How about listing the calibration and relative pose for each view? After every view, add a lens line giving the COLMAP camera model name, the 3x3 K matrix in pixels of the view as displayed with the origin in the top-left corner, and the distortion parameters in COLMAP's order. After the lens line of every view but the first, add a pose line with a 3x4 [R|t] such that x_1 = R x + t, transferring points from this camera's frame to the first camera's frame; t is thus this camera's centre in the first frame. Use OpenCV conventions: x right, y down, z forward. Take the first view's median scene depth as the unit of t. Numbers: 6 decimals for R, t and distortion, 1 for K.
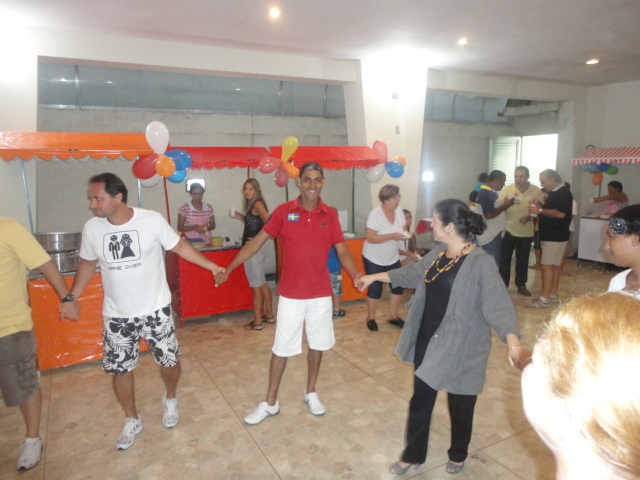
lens RADIAL K [[481.9, 0, 320.0], [0, 481.9, 240.0], [0, 0, 1]] dist [0.010577, 0.004259]
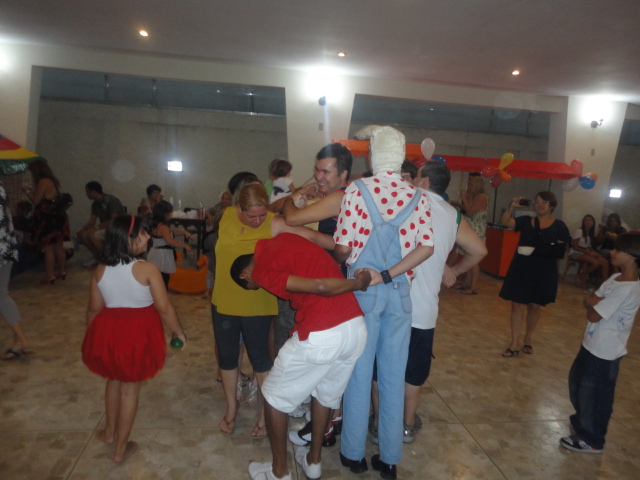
lens RADIAL K [[481.9, 0, 320.0], [0, 481.9, 240.0], [0, 0, 1]] dist [0.010577, 0.004259]
pose [[0.942025, 0.127996, -0.310171, -0.095345], [-0.130074, 0.991405, 0.014065, 0.078879], [0.309305, 0.027096, 0.950577, -0.442258]]
